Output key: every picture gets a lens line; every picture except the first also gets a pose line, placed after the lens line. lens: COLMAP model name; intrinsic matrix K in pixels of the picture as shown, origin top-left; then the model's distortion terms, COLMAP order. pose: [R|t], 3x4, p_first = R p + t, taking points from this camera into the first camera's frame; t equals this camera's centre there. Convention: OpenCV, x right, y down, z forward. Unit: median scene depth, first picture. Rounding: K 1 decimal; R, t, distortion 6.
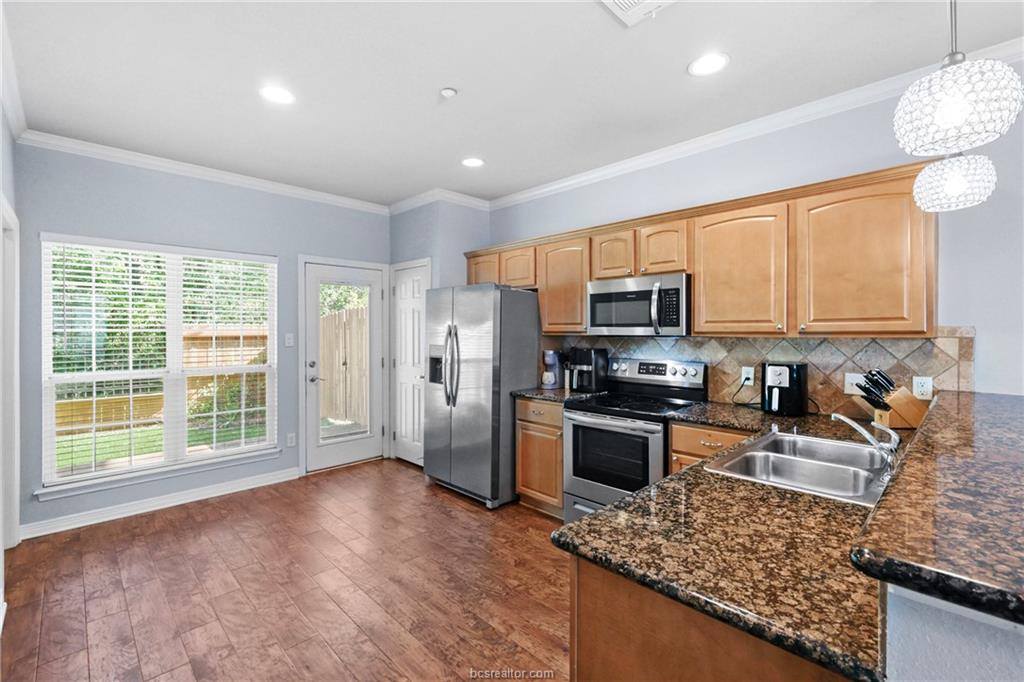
lens RADIAL K [[448.9, 0, 508.1], [0, 448.9, 333.7], [0, 0, 1]] dist [0.003016, 0.000963]
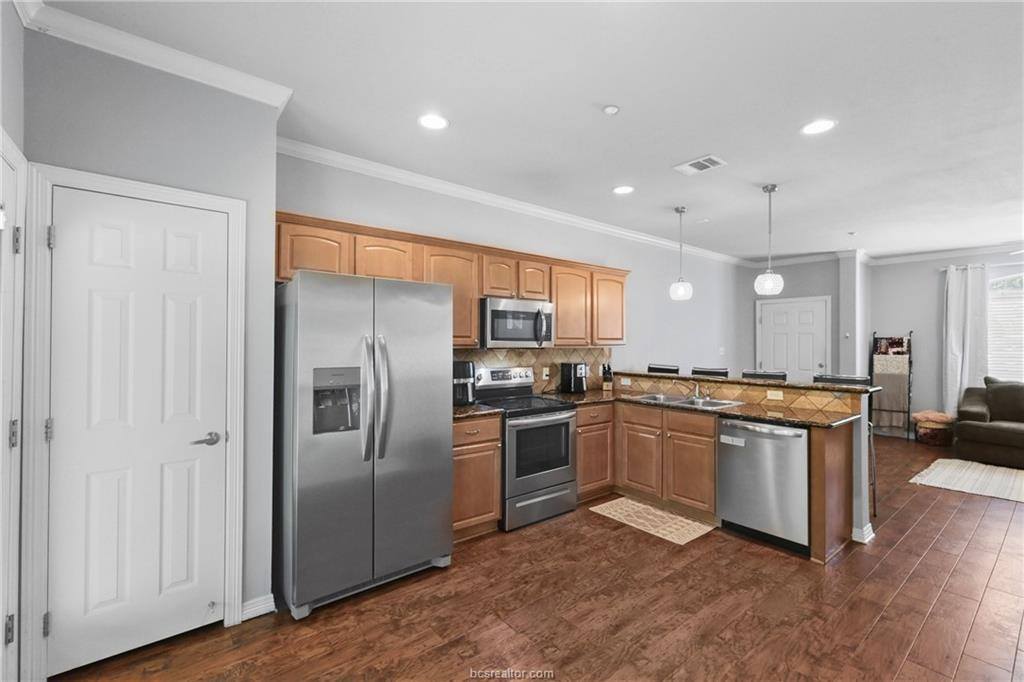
lens RADIAL K [[448.9, 0, 511.8], [0, 448.9, 342.1], [0, 0, 1]] dist [0.003016, 0.000963]
pose [[0.091048, 0.002835, 0.995842, -0.933763], [0.002172, 0.999993, -0.003045, -0.007769], [-0.995844, 0.002441, 0.091041, 0.914038]]
